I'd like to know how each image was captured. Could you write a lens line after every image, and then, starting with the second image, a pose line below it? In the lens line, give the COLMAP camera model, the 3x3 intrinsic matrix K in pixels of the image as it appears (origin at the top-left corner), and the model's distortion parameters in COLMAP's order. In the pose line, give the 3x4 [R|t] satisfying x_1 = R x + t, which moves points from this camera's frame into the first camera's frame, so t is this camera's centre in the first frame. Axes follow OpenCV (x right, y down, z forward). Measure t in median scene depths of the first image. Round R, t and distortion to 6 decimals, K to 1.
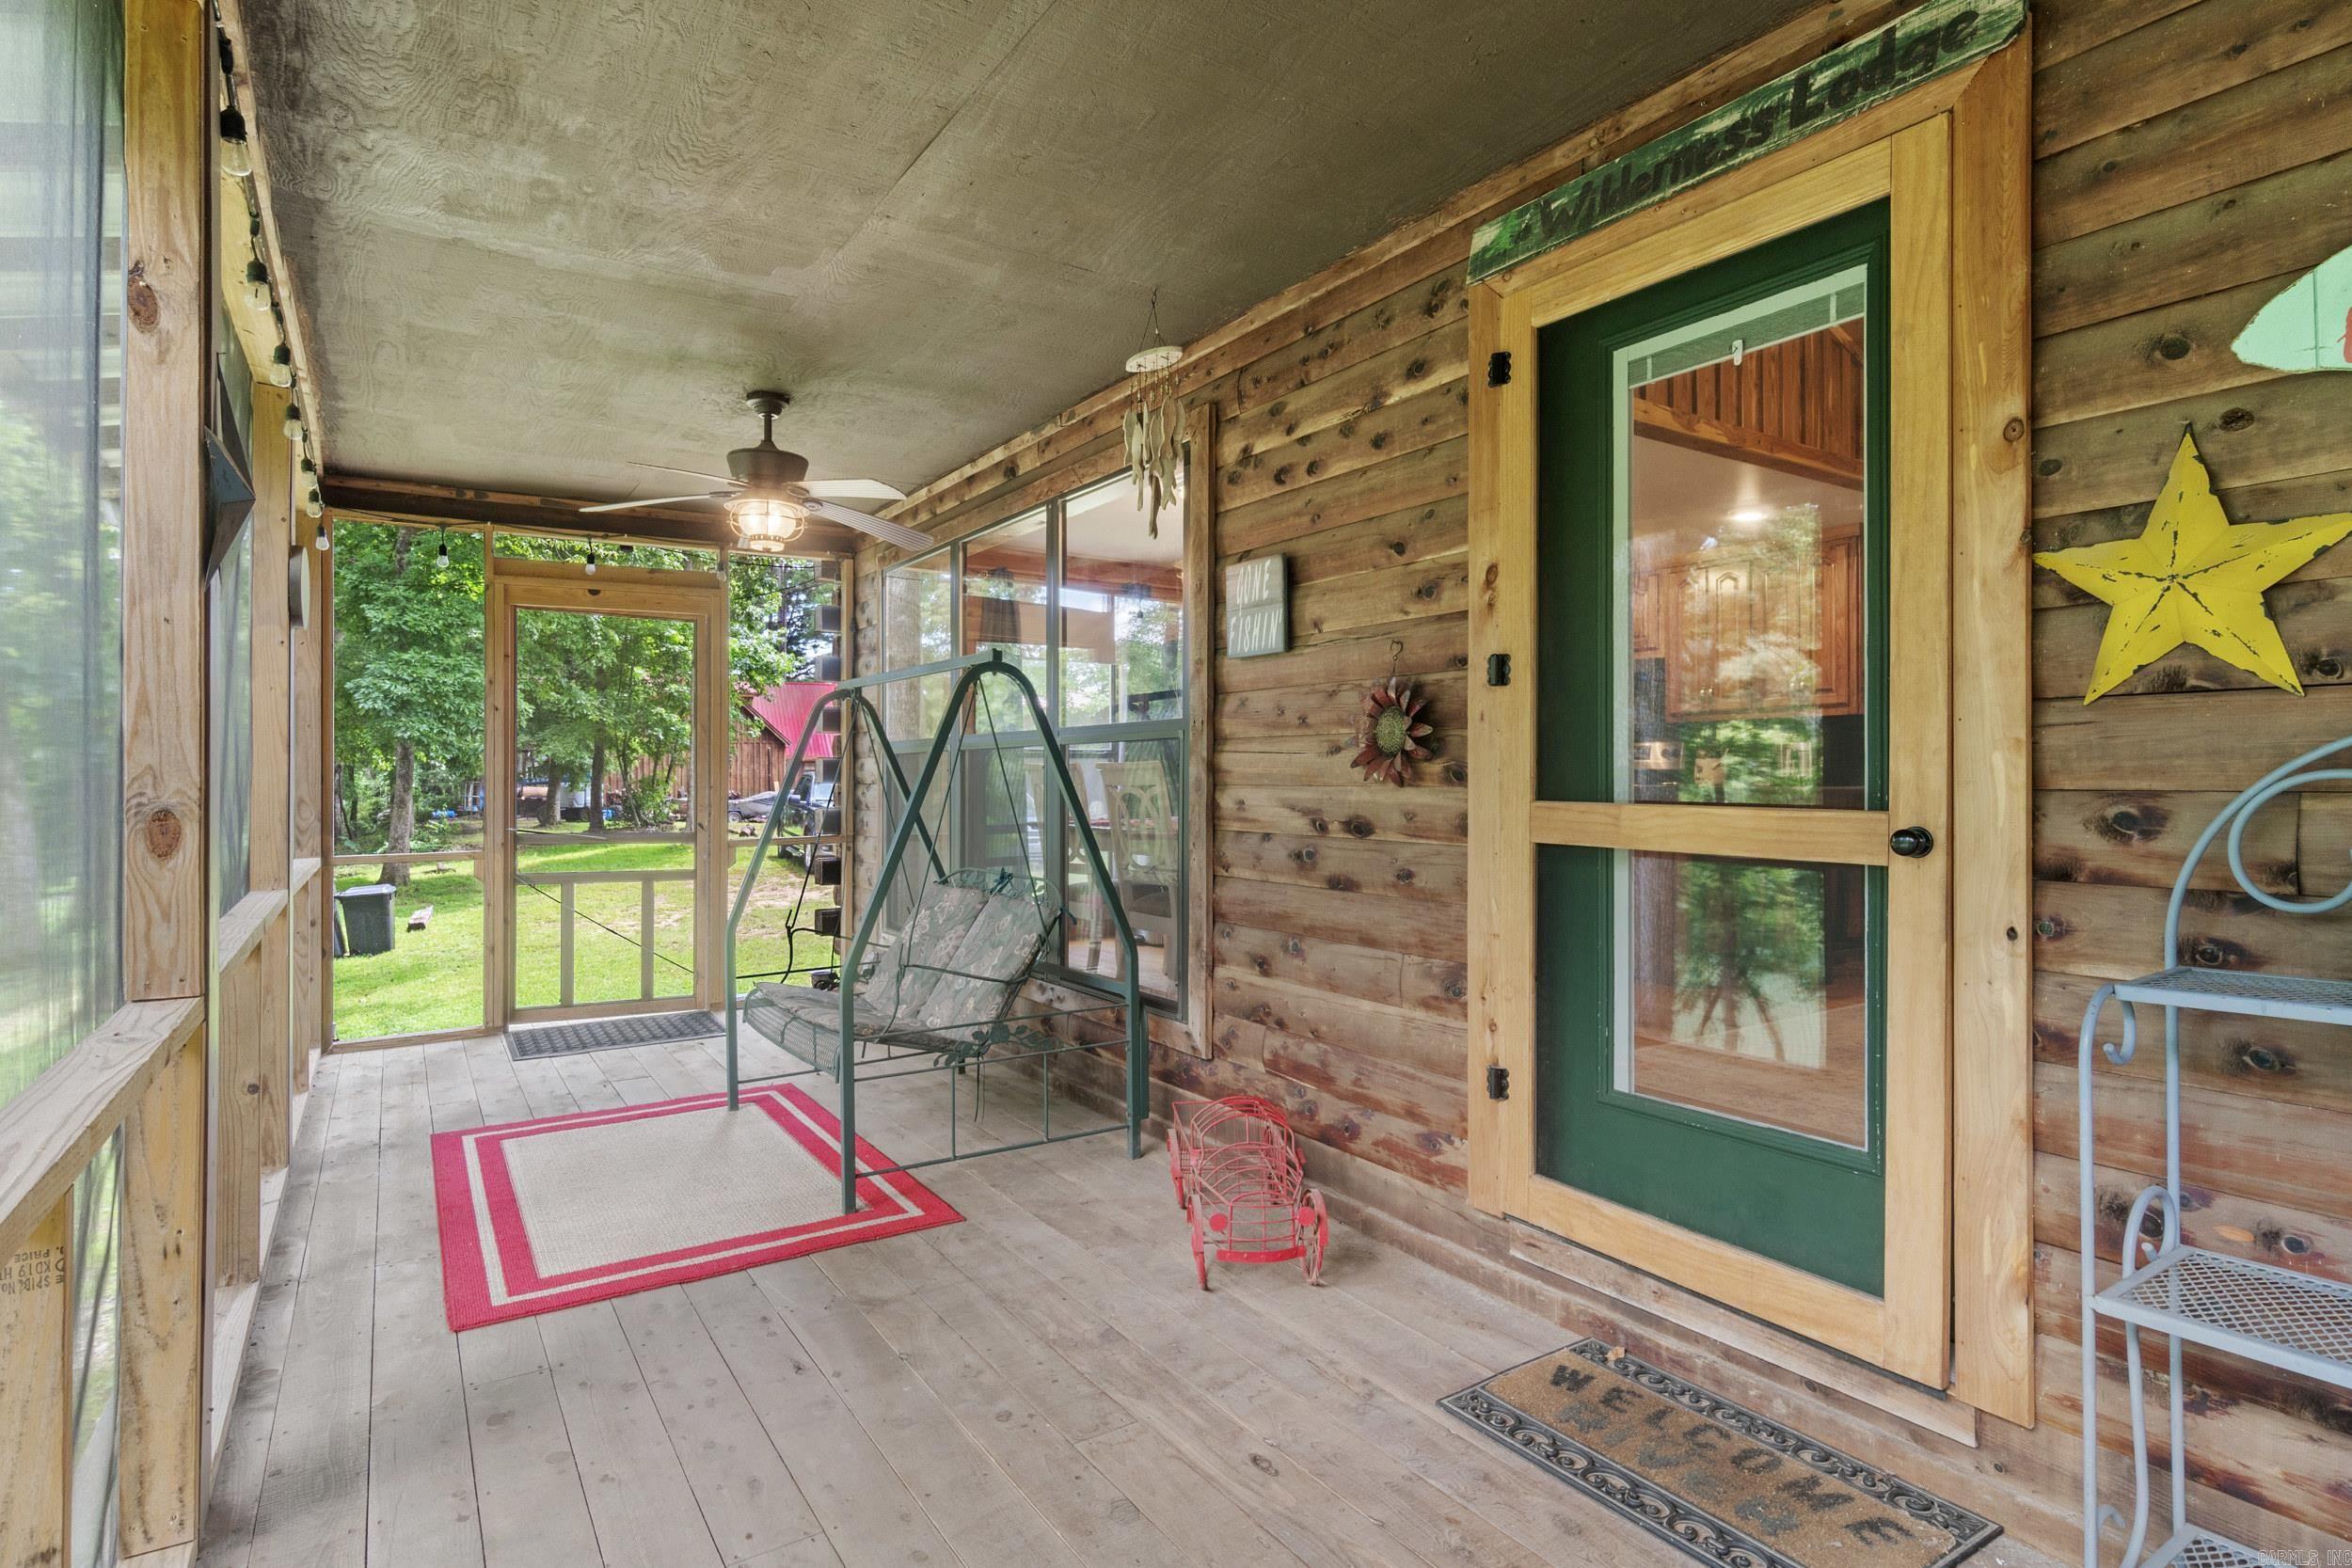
lens RADIAL K [[1178.5, 0, 1157.9], [0, 1178.5, 777.4], [0, 0, 1]] dist [-0.014752, 0.003135]
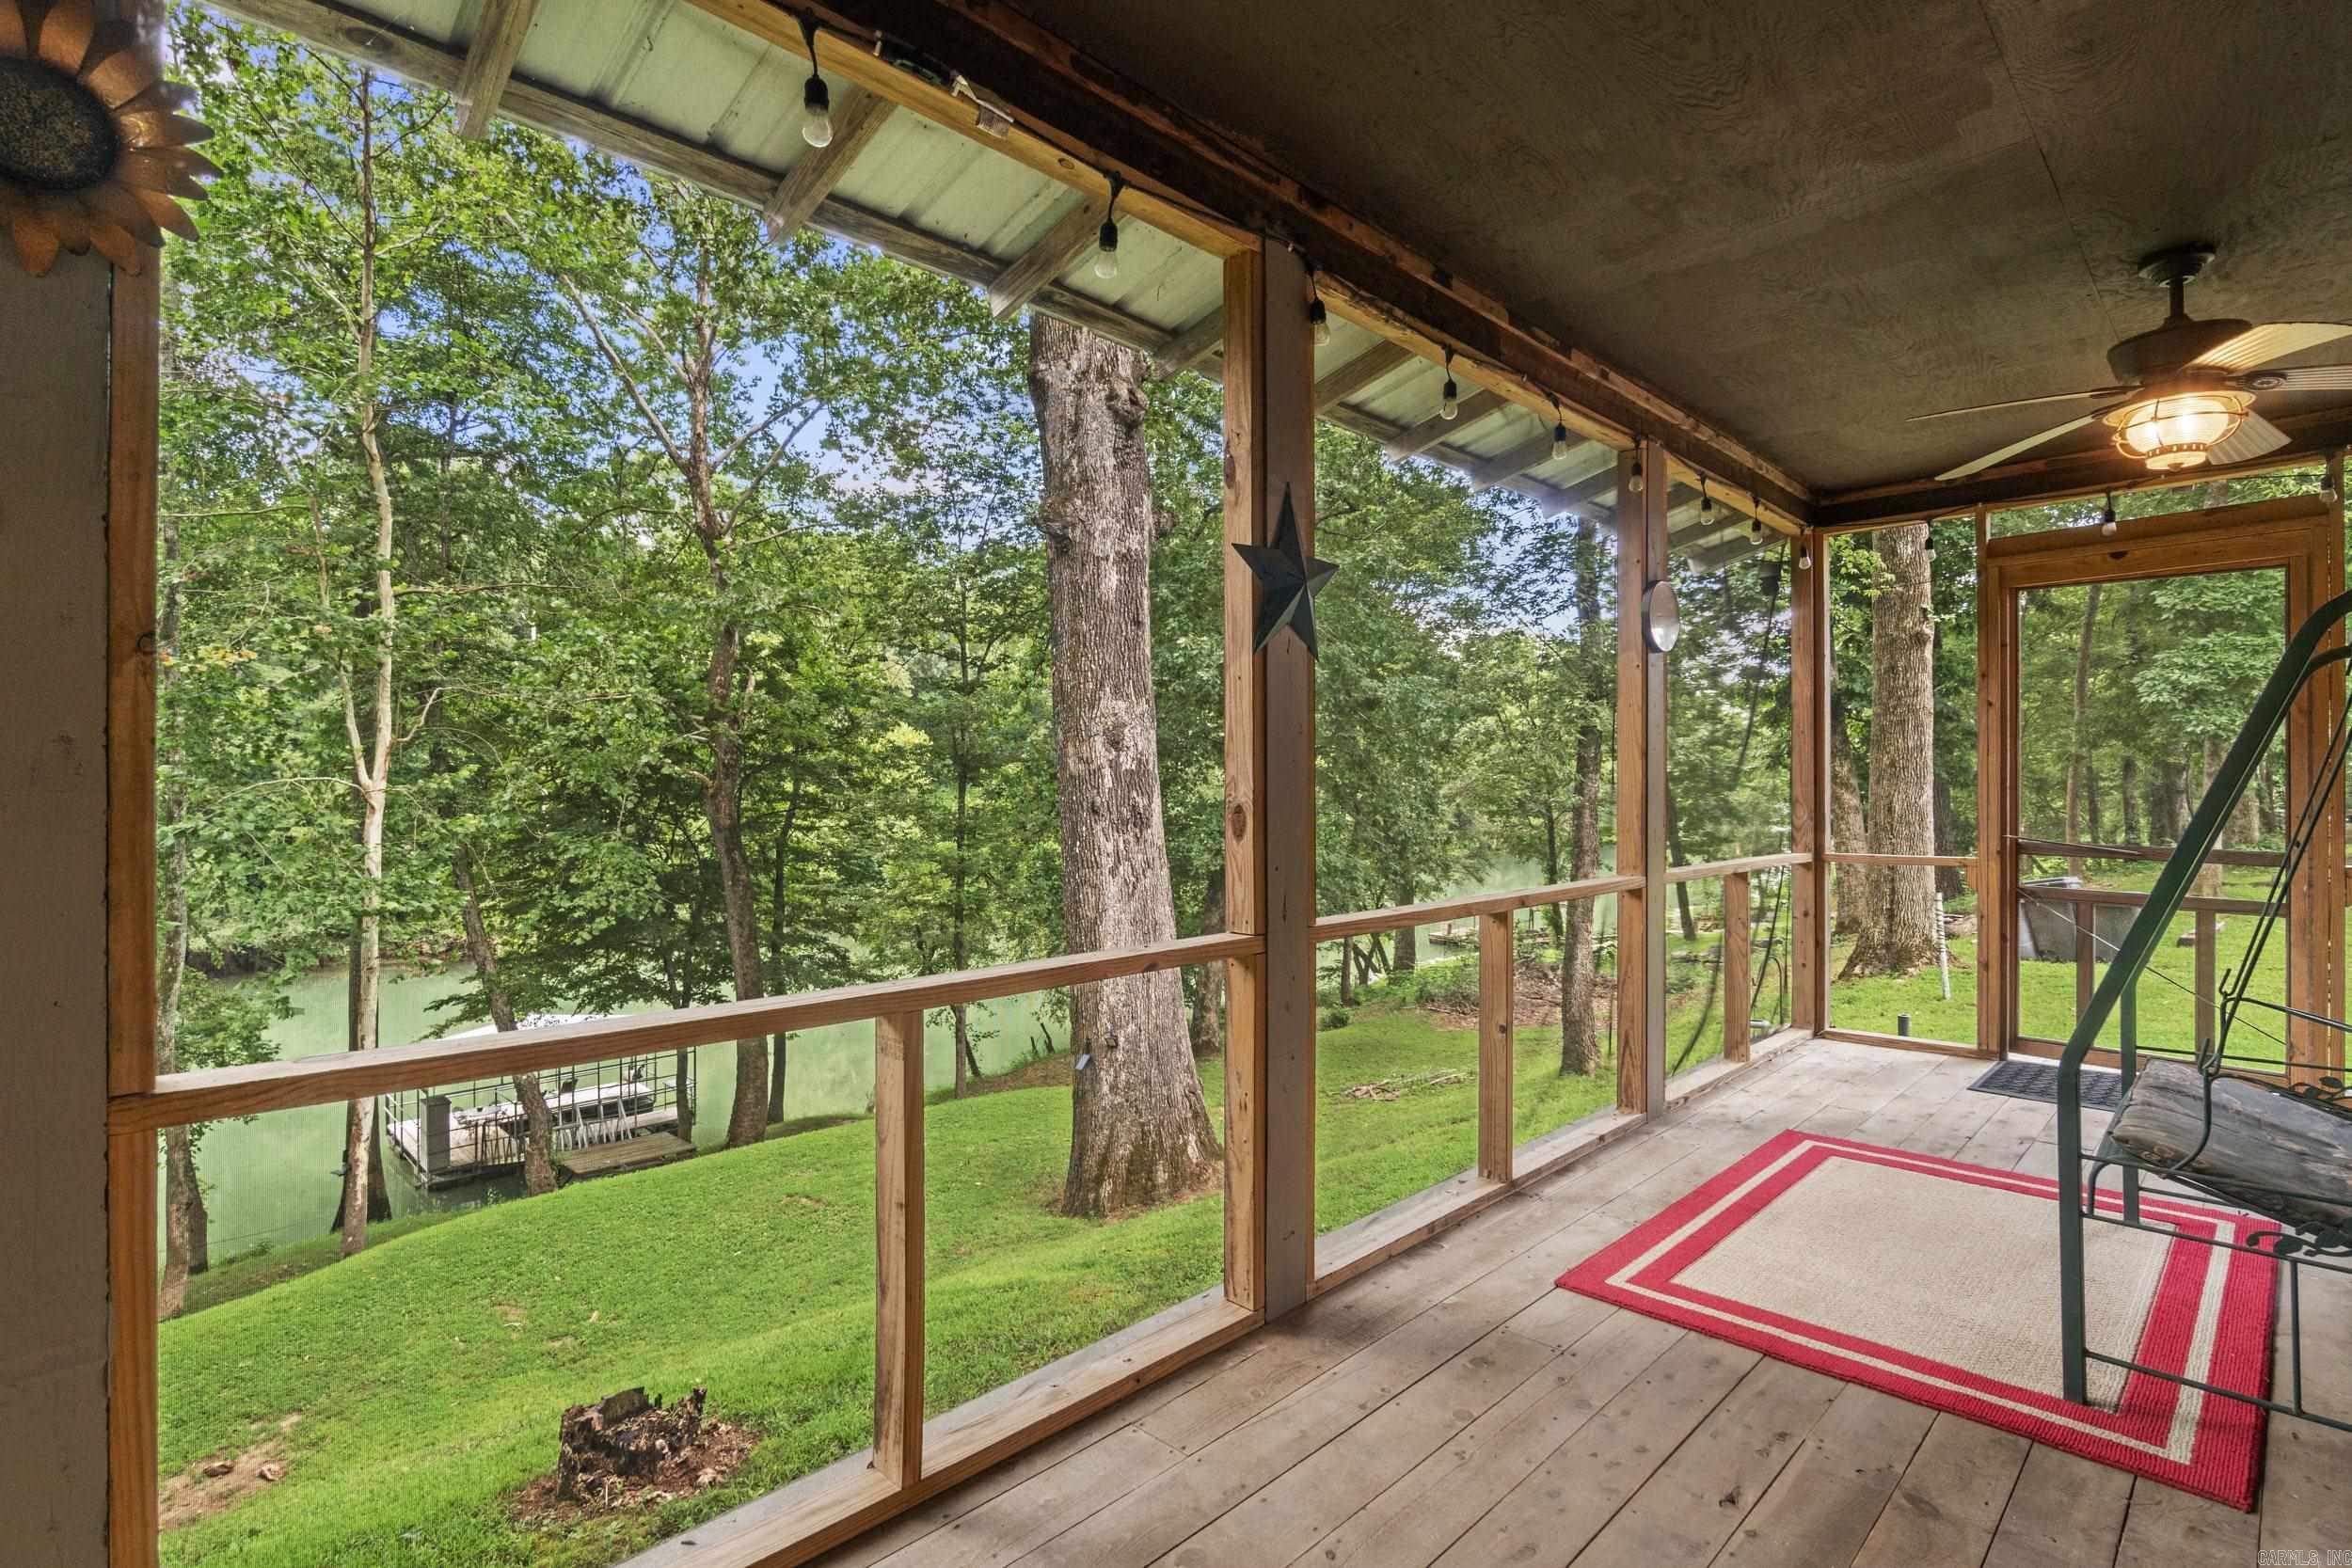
lens RADIAL K [[1139.4, 0, 1186.4], [0, 1139.4, 771.1], [0, 0, 1]] dist [-0.003174, 0.000997]
pose [[0.209307, -0.006684, -0.977827, 0.176512], [0.002917, 0.999976, -0.006211, -0.002333], [0.977846, -0.001552, 0.209322, 0.202506]]
